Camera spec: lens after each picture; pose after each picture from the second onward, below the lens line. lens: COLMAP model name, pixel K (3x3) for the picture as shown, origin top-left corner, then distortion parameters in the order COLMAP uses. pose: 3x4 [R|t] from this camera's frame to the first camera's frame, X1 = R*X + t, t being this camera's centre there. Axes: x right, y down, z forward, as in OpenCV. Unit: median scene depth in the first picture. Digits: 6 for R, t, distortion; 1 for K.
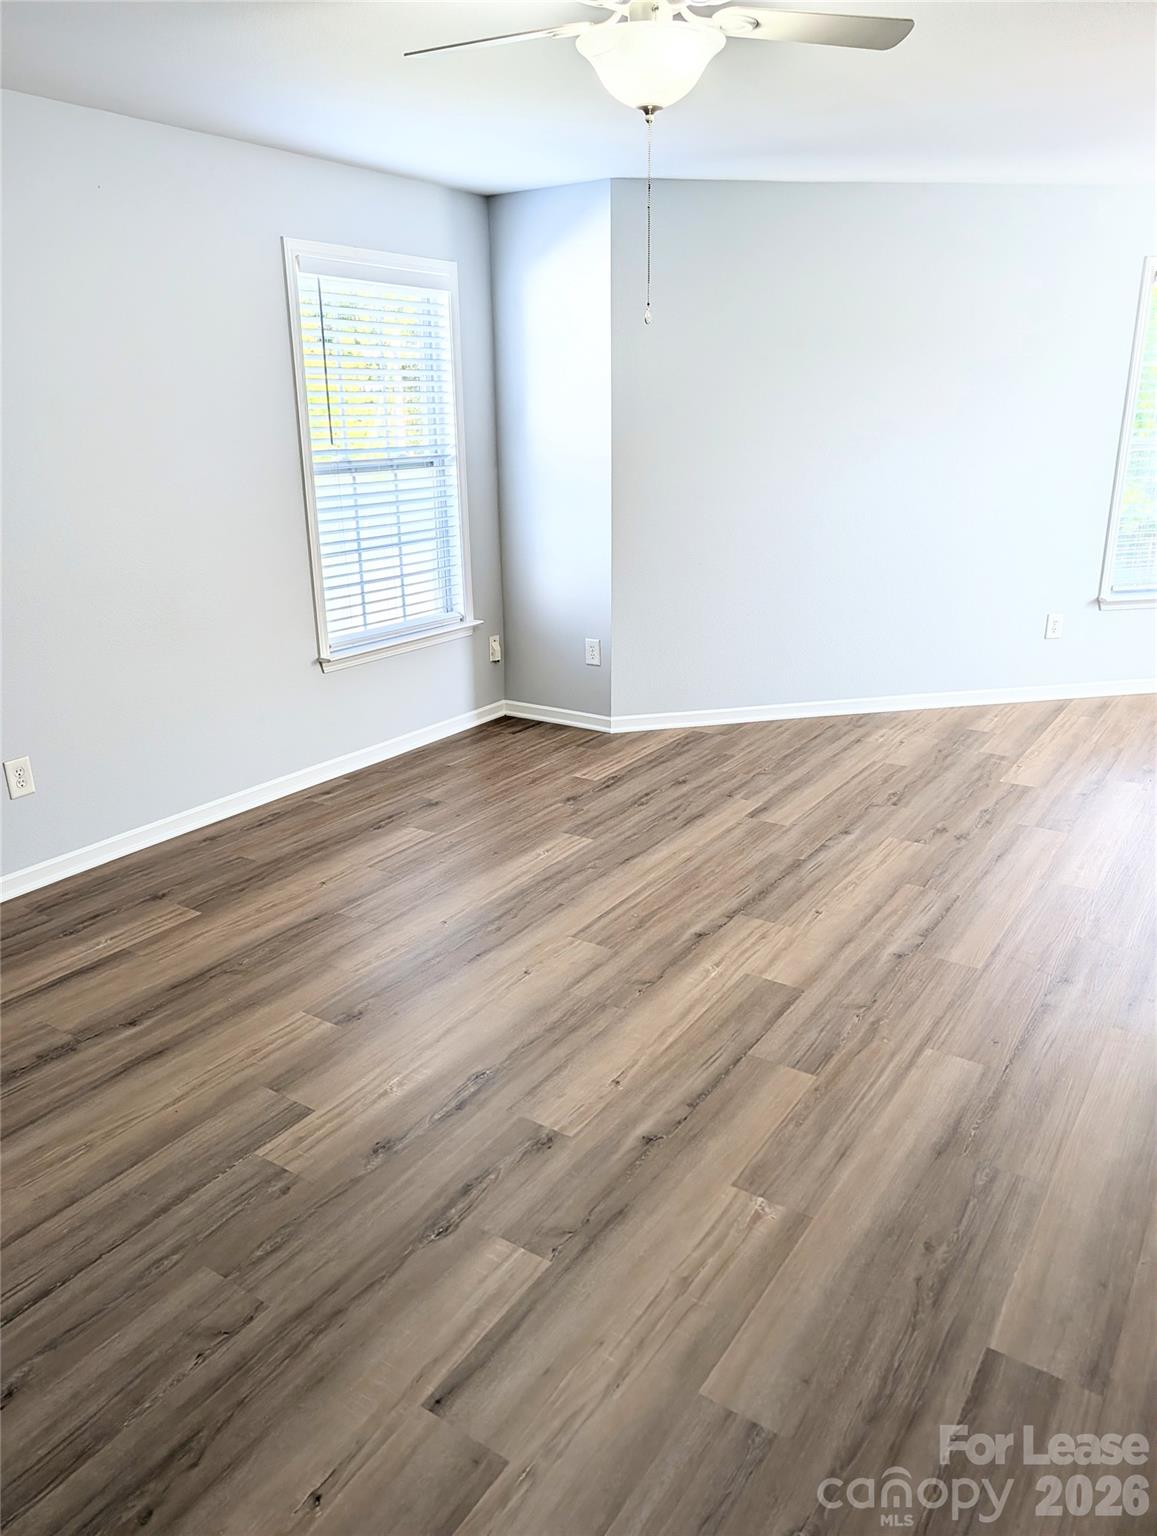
lens RADIAL K [[1122.8, 0, 578.5], [0, 1122.8, 768.0], [0, 0, 1]] dist [0.054170, -0.085654]
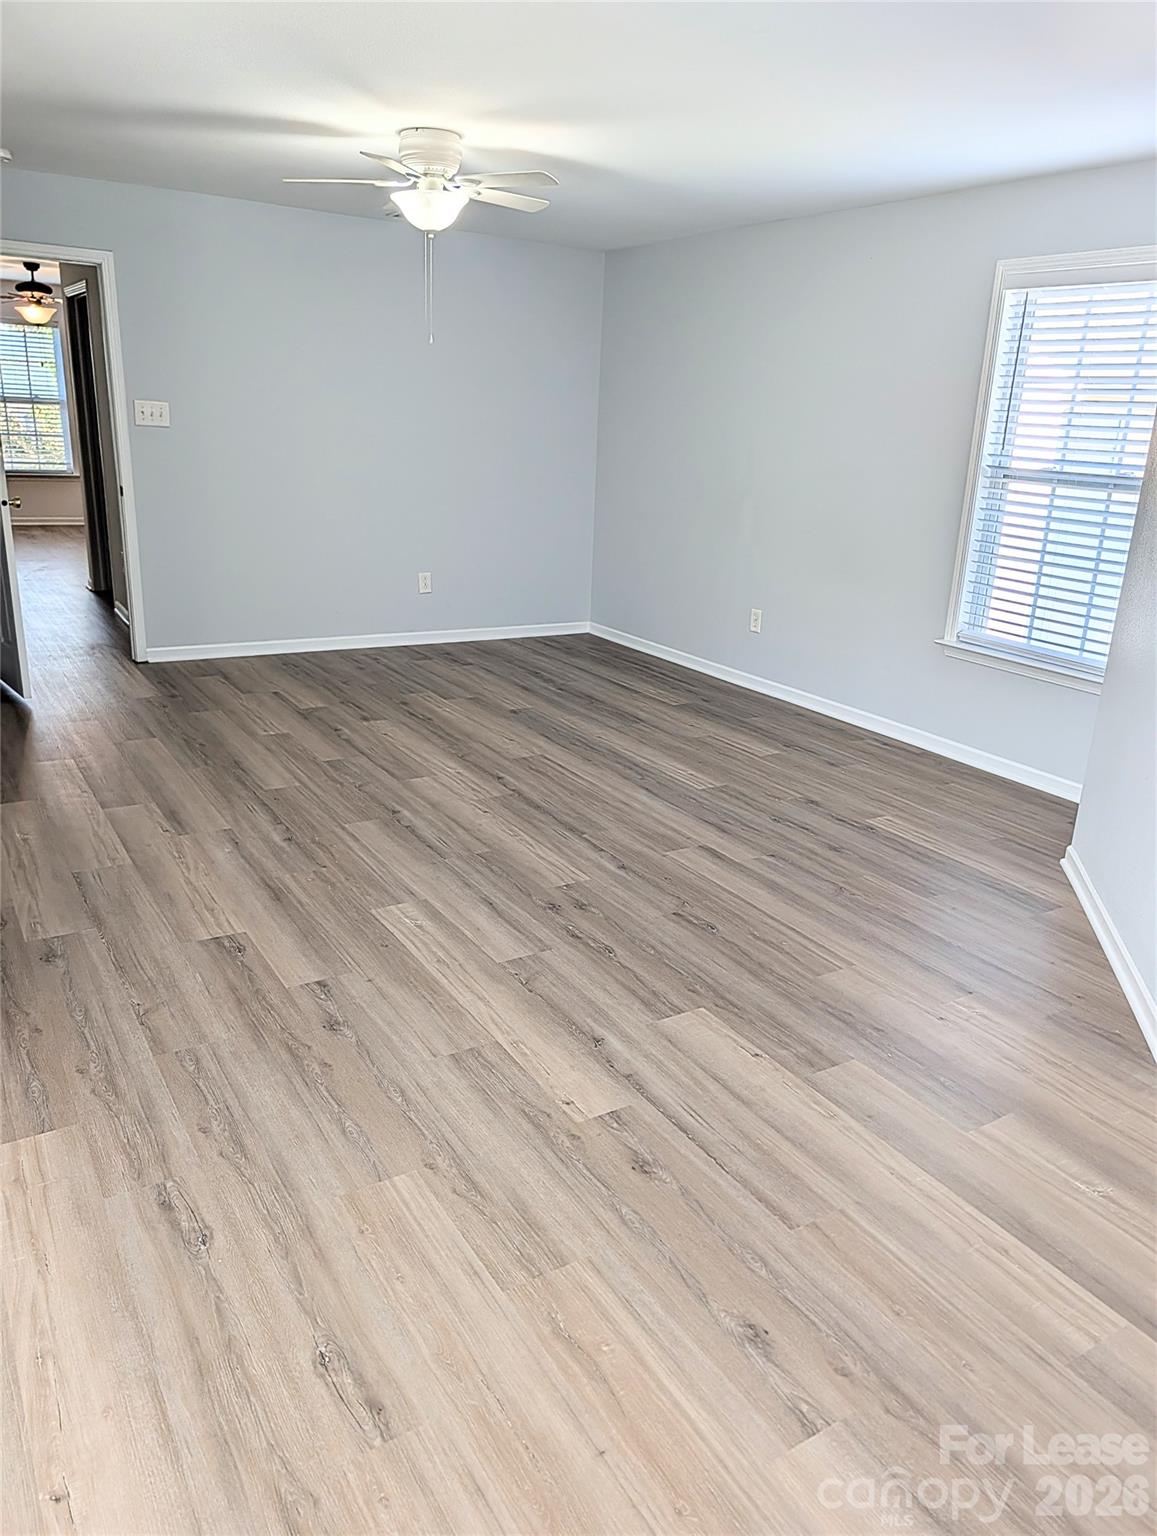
lens RADIAL K [[1122.8, 0, 578.5], [0, 1122.8, 768.0], [0, 0, 1]] dist [0.054170, -0.085654]
pose [[-0.426090, 0.273162, -0.862456, 1.021458], [-0.312862, 0.850012, 0.423788, -0.389368], [0.848861, 0.450402, -0.276720, 1.186020]]
